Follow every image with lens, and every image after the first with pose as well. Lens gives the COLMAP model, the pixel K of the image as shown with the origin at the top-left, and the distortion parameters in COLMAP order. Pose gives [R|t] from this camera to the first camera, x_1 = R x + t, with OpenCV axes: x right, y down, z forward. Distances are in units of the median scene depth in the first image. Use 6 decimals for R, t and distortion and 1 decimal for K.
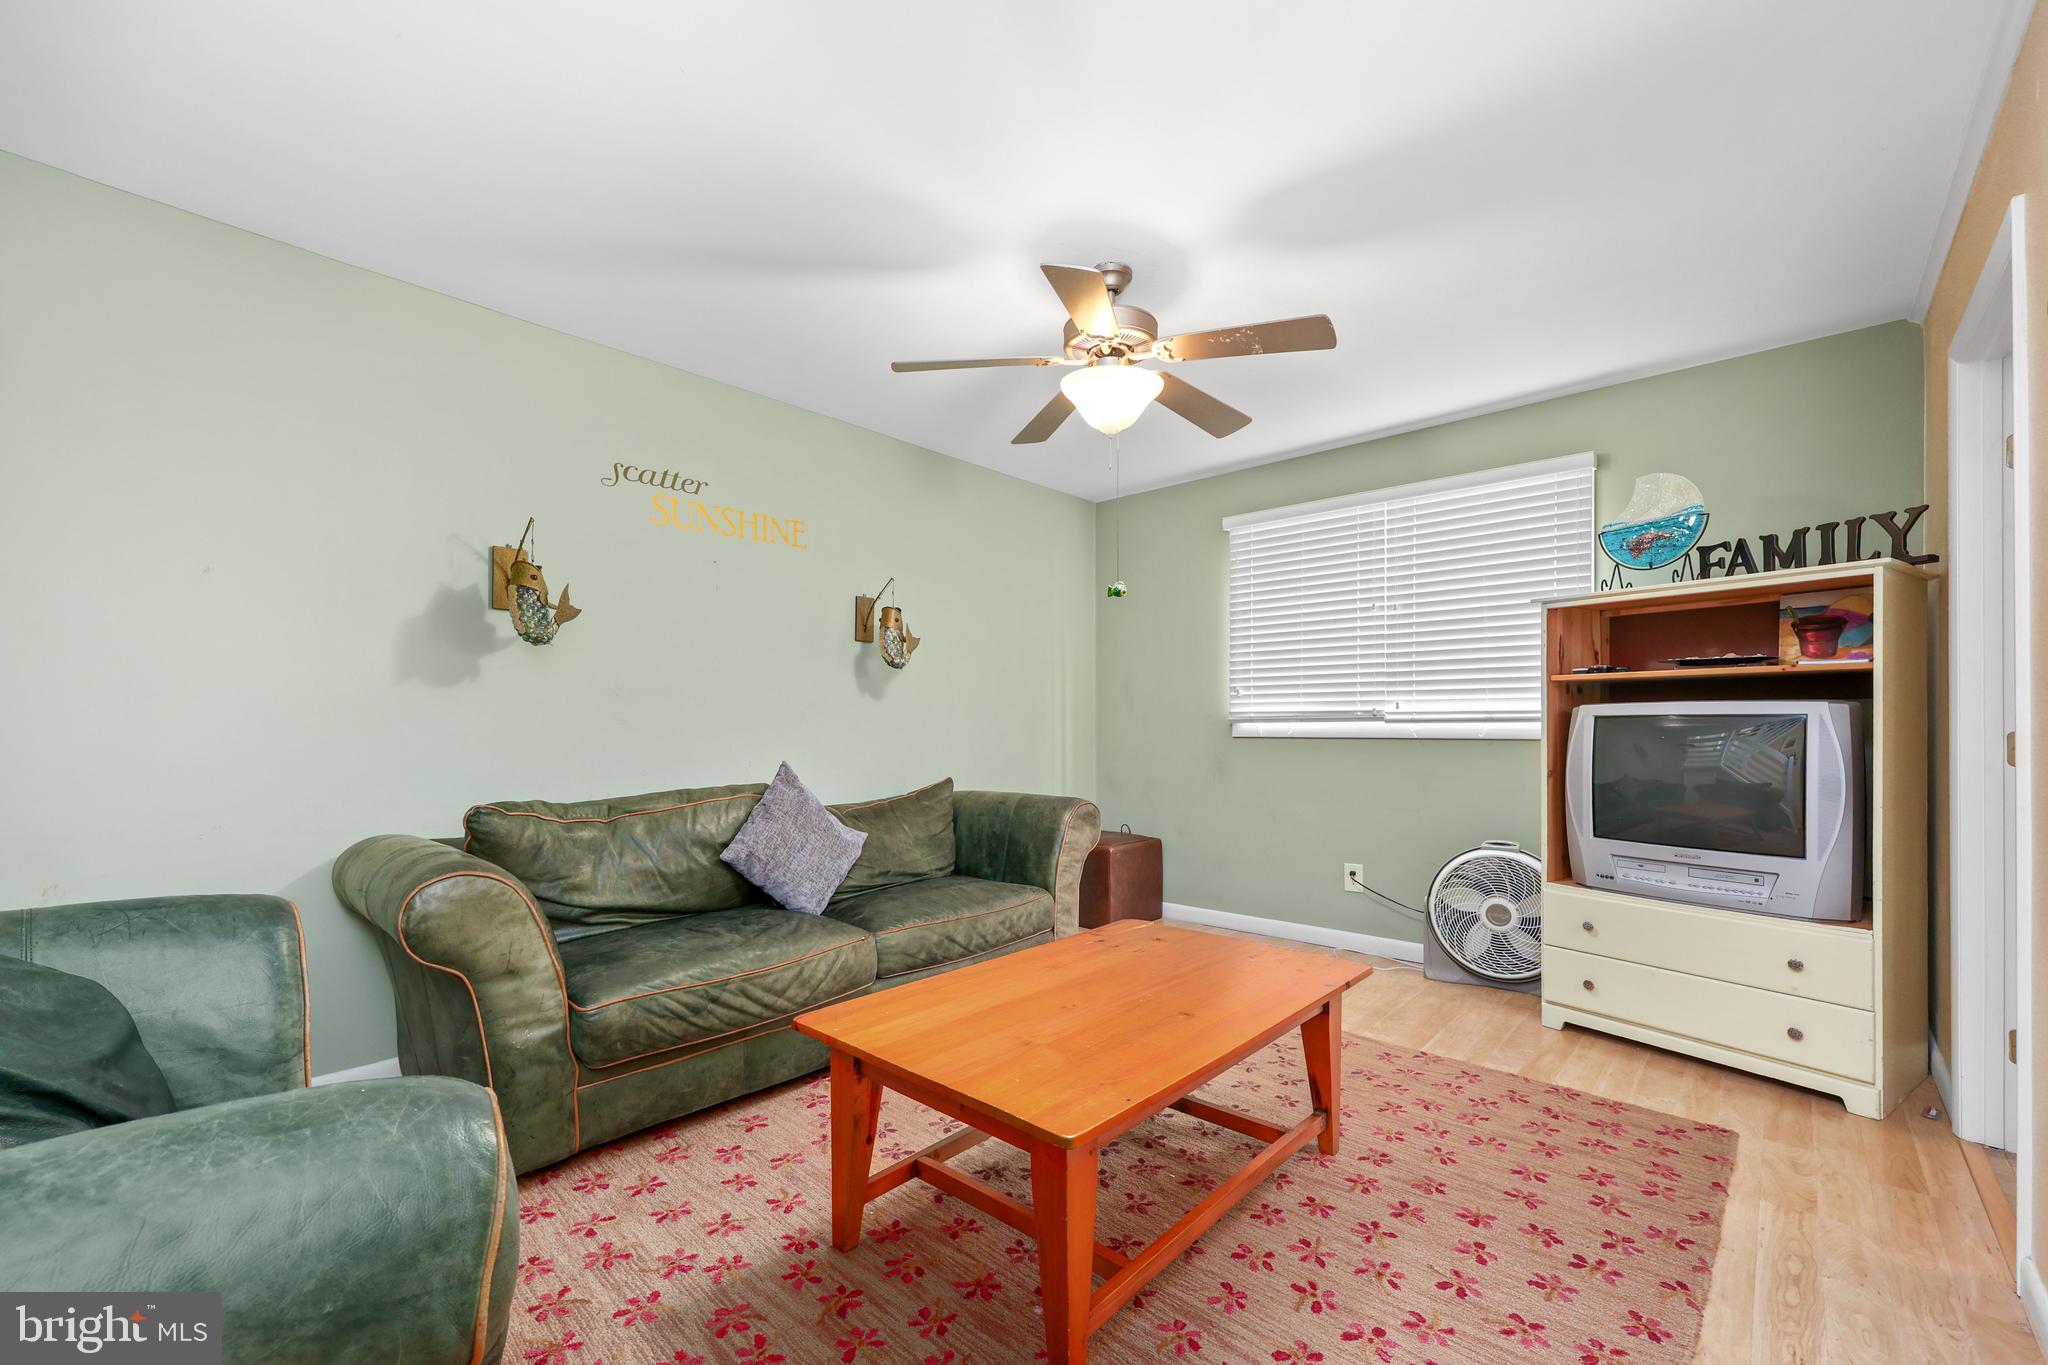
lens RADIAL K [[846.2, 0, 1048.8], [0, 846.2, 718.4], [0, 0, 1]] dist [0.001527, 0.000005]
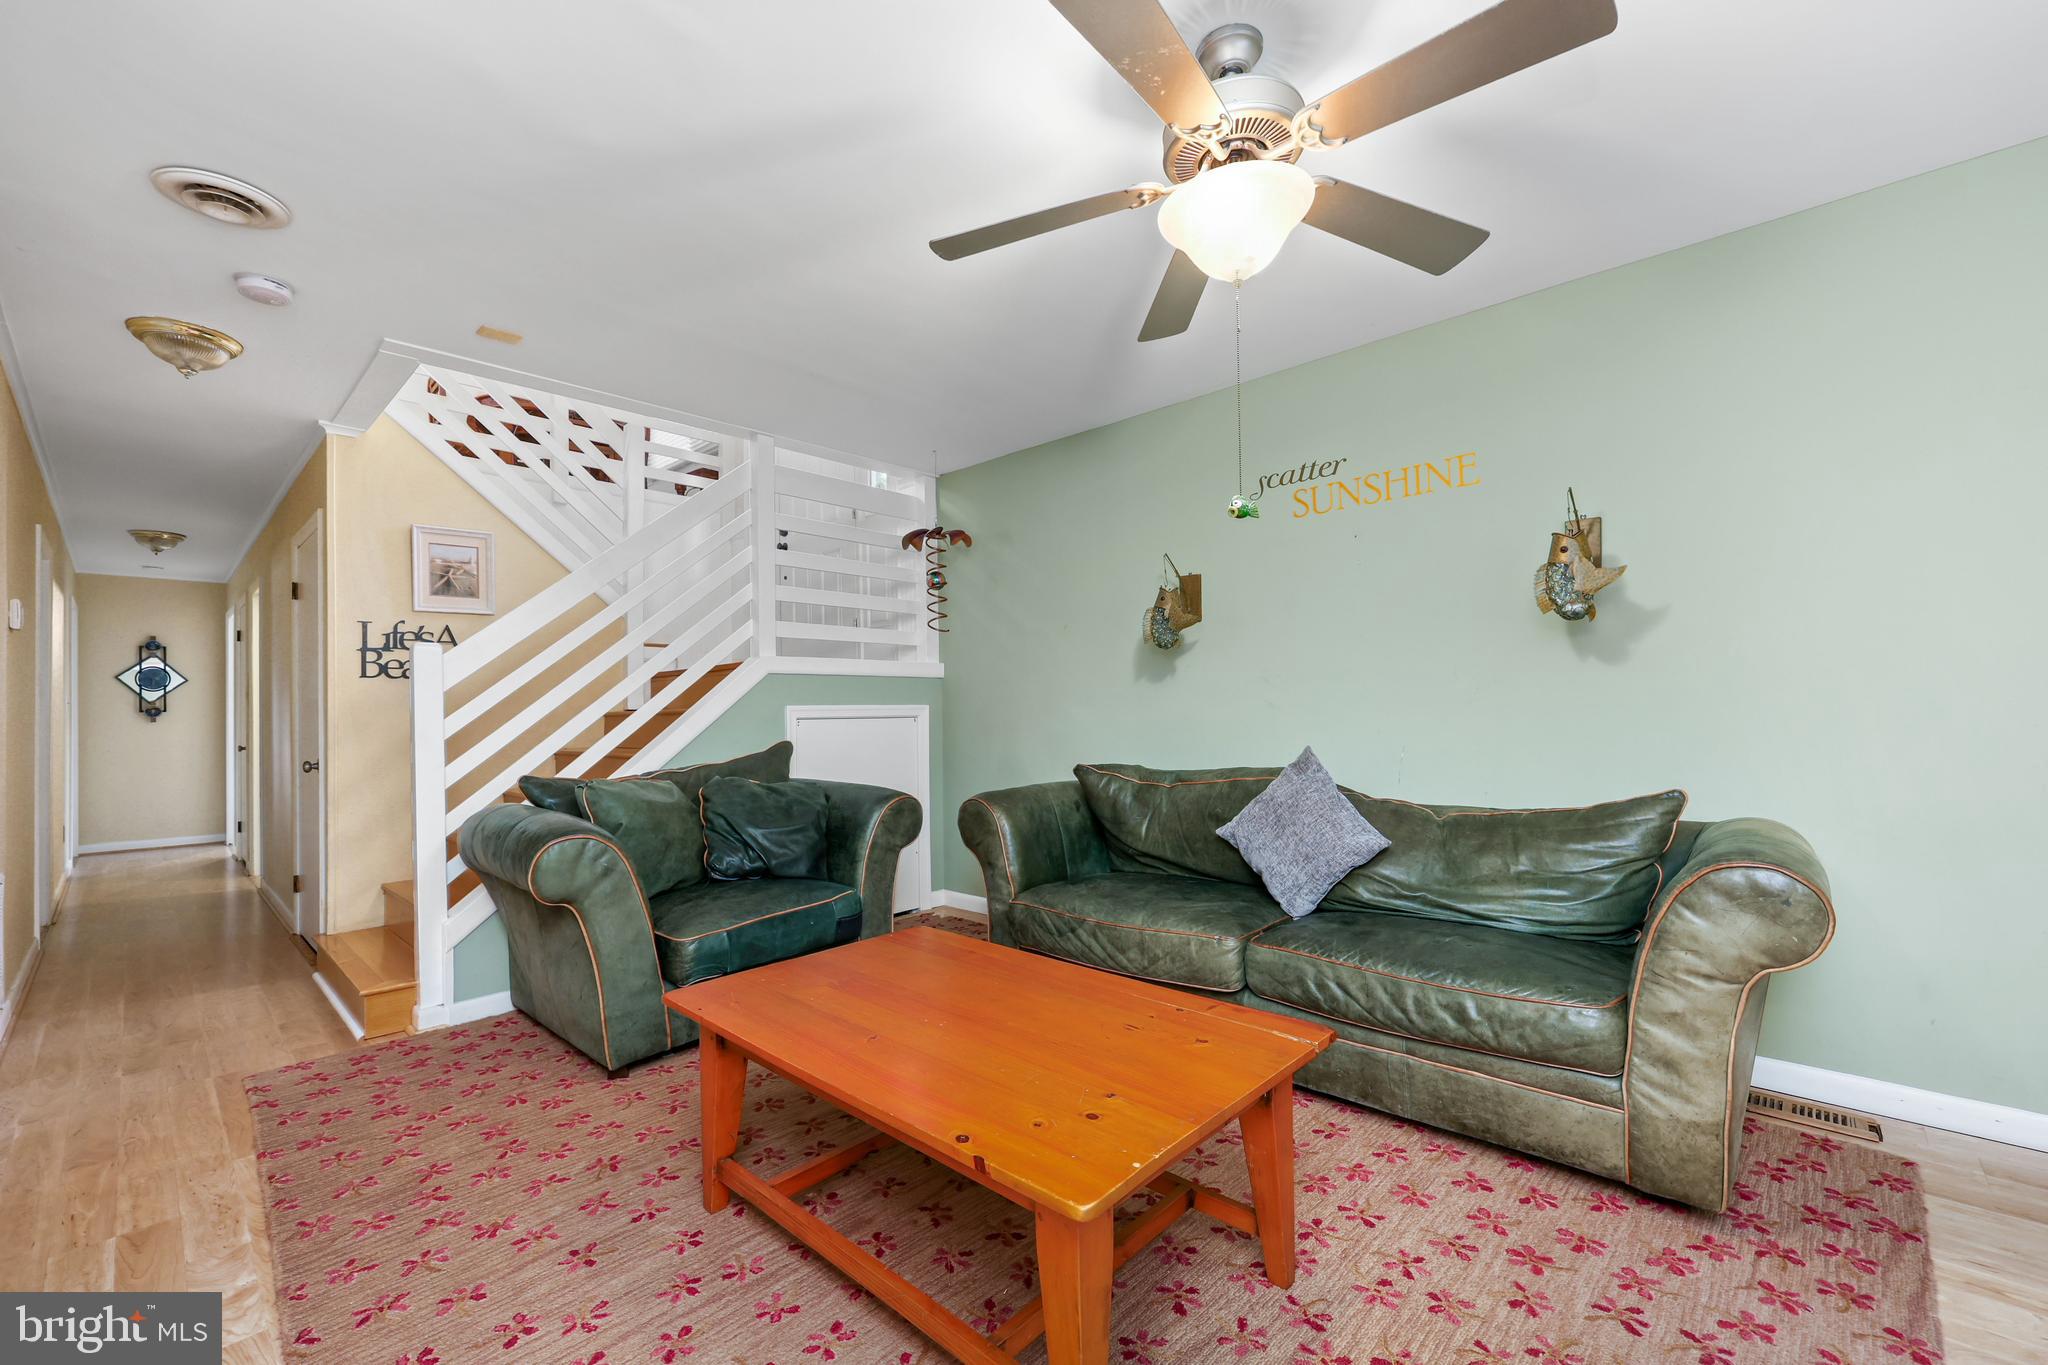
lens RADIAL K [[839.9, 0, 1023.5], [0, 839.9, 704.6], [0, 0, 1]] dist [-0.002088, -0.000620]
pose [[-0.036370, -0.002918, -0.999334, 0.675275], [0.023266, 0.999722, -0.003766, 0.000495], [0.999068, -0.023387, -0.036292, 0.772700]]
